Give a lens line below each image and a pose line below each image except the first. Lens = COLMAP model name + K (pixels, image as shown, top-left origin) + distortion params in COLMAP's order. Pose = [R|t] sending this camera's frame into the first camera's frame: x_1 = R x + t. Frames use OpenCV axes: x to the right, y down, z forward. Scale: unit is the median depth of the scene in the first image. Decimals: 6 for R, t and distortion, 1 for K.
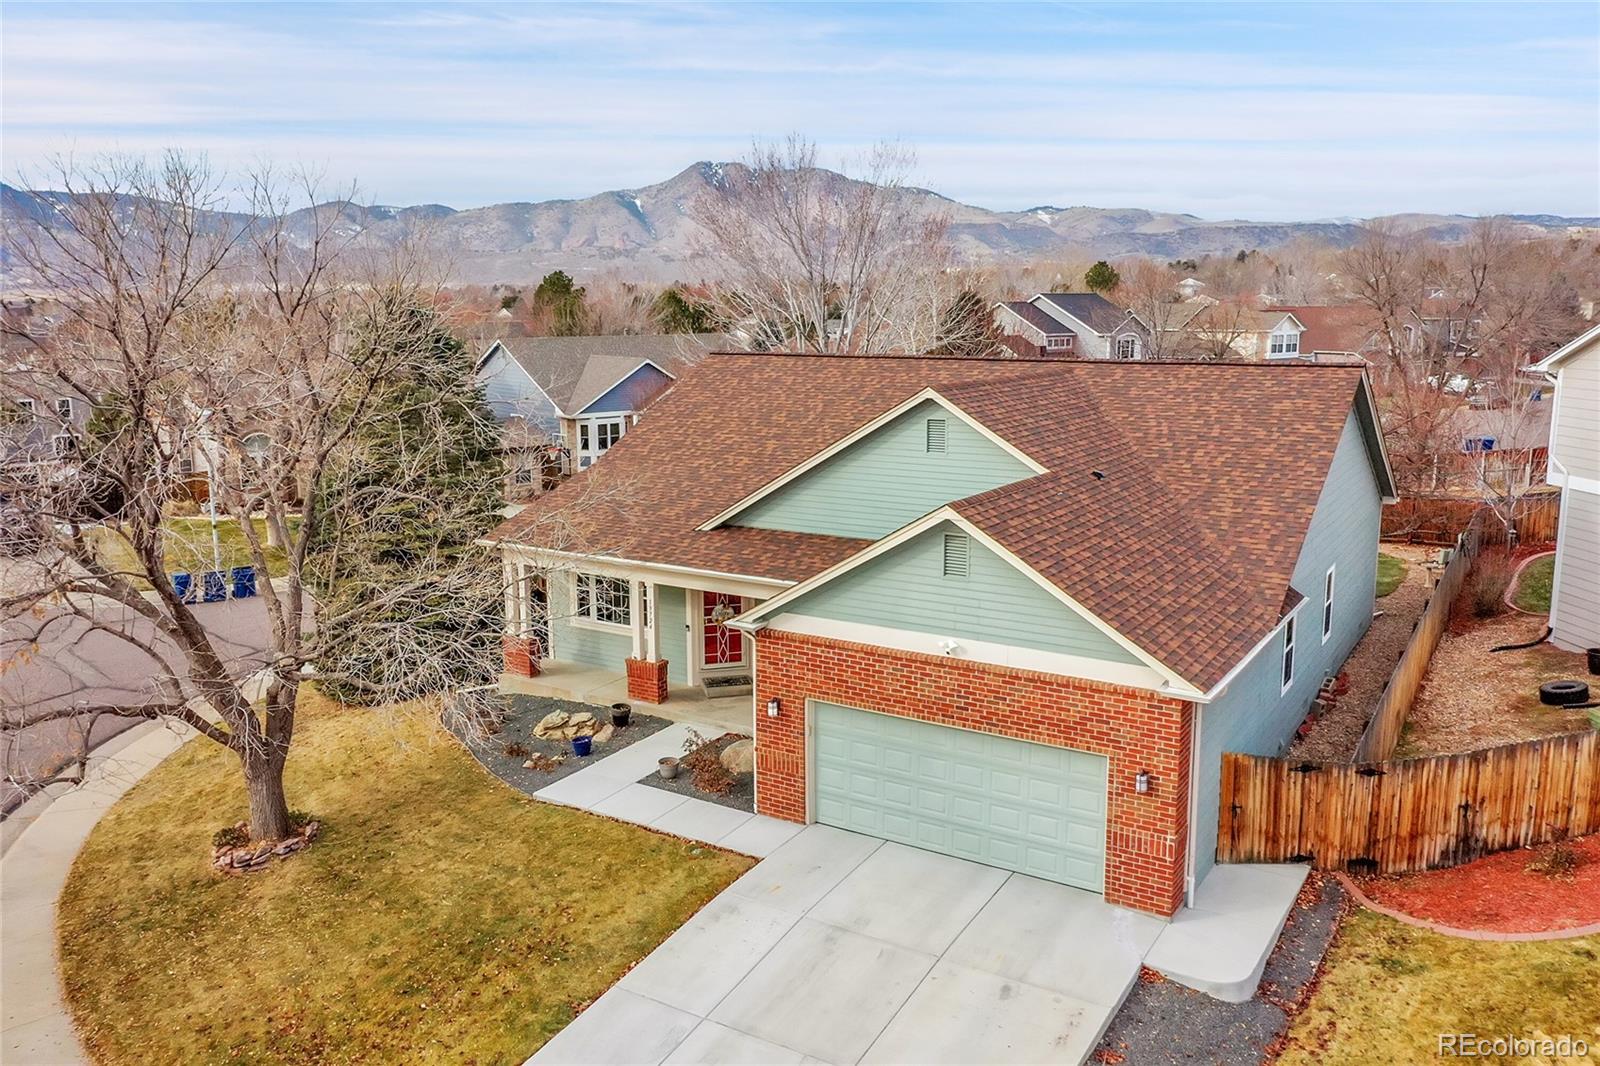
lens RADIAL K [[1288.5, 0, 800.0], [0, 1288.5, 533.0], [0, 0, 1]] dist [0.001297, -0.005394]
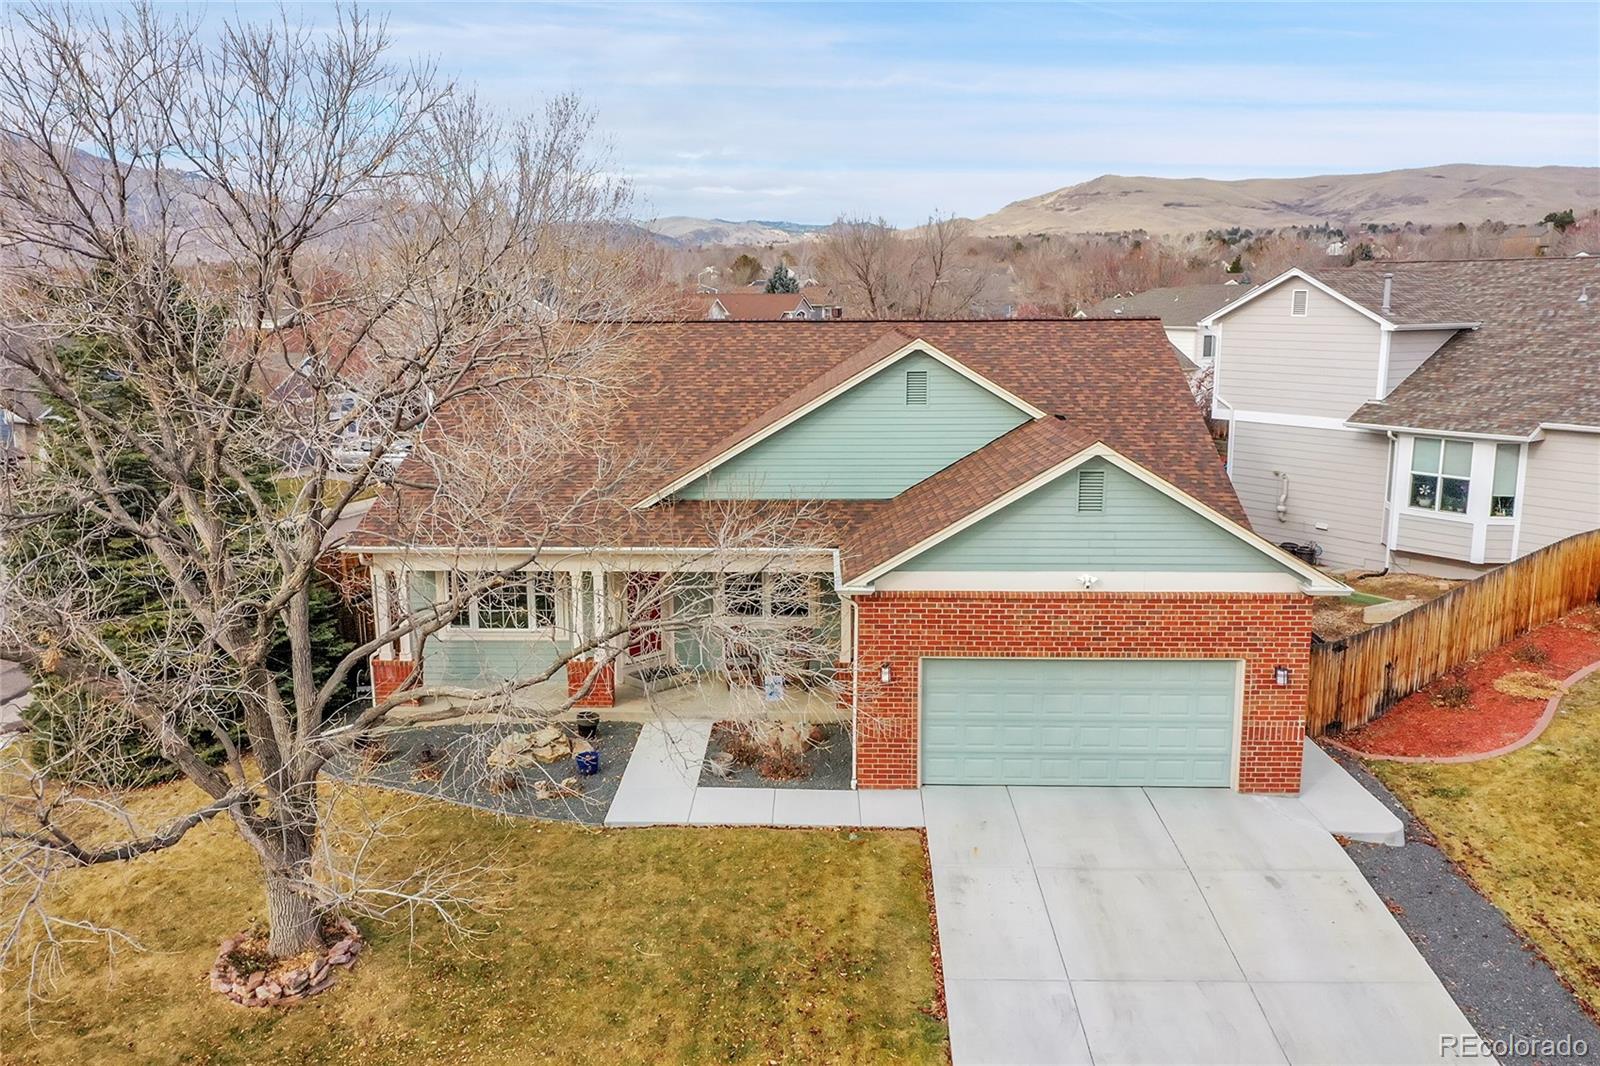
lens RADIAL K [[1288.5, 0, 800.0], [0, 1288.5, 533.0], [0, 0, 1]] dist [0.001297, -0.005394]
pose [[0.857237, -0.092543, 0.506538, -0.590175], [0.091142, 0.995455, 0.027624, 0.000940], [-0.506792, 0.022487, 0.861775, 0.226768]]
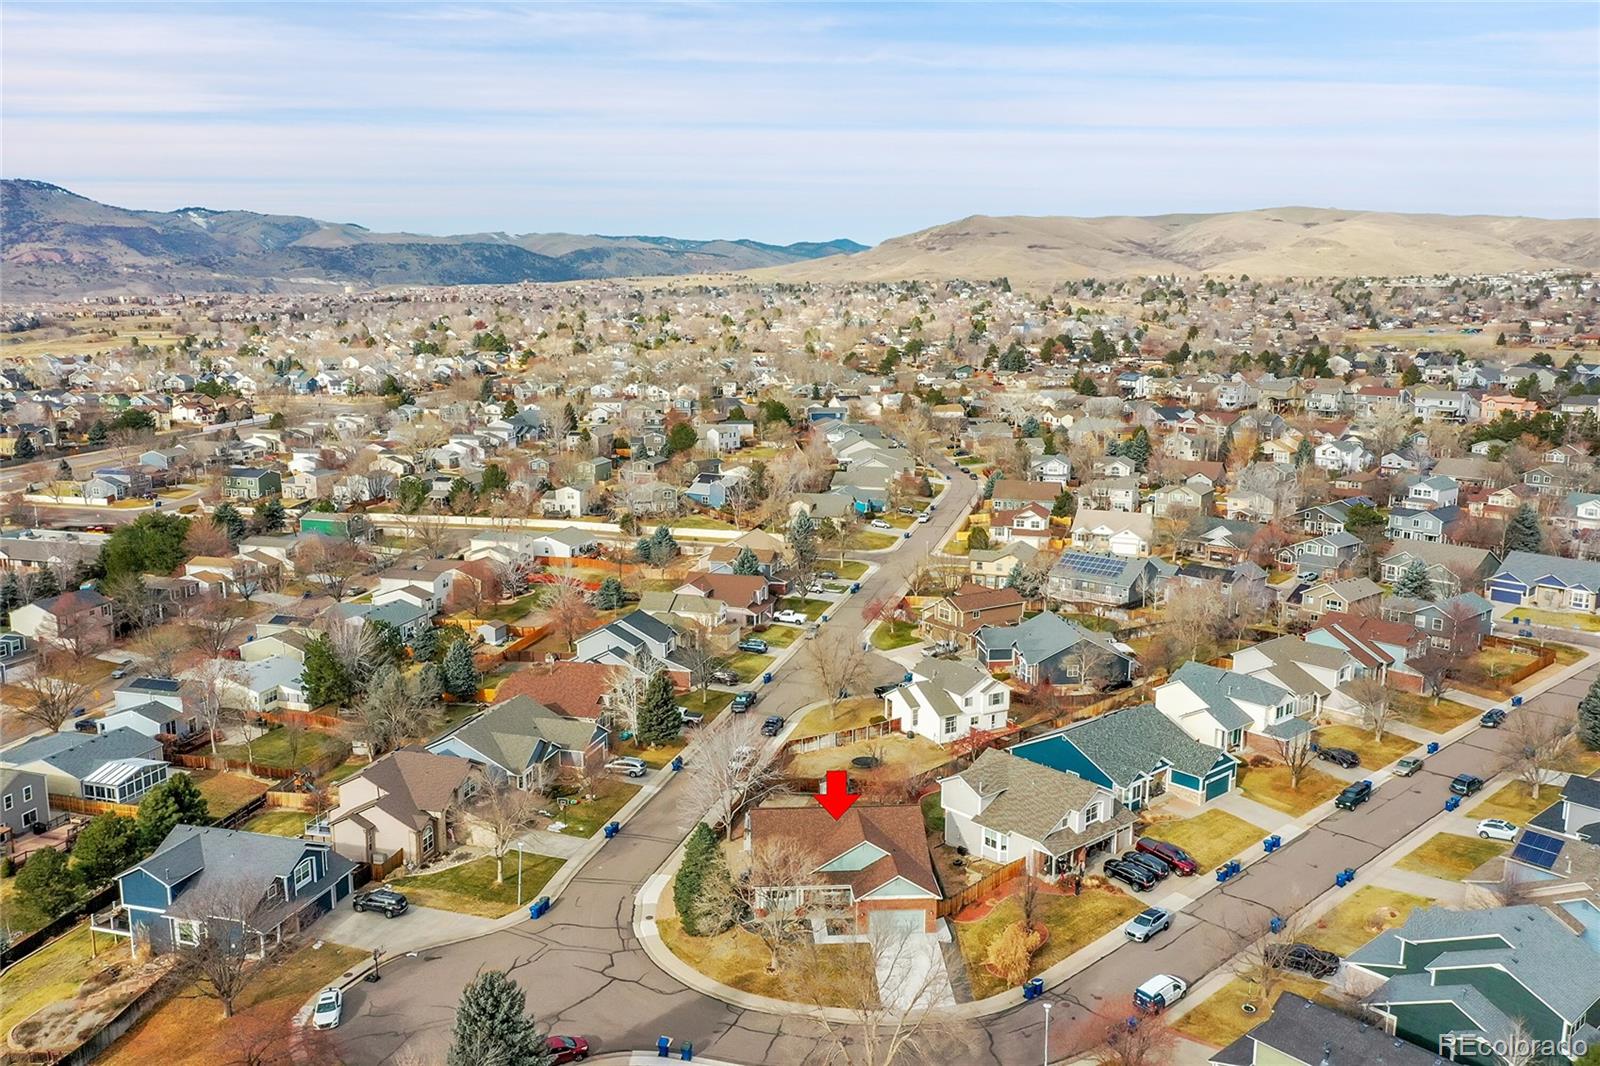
lens RADIAL K [[1288.5, 0, 800.0], [0, 1288.5, 533.0], [0, 0, 1]] dist [0.001297, -0.005394]
pose [[0.805599, -0.098449, 0.584225, -3.453472], [0.100216, 0.994531, 0.029401, -1.750525], [-0.583924, 0.034863, 0.811059, -3.501267]]
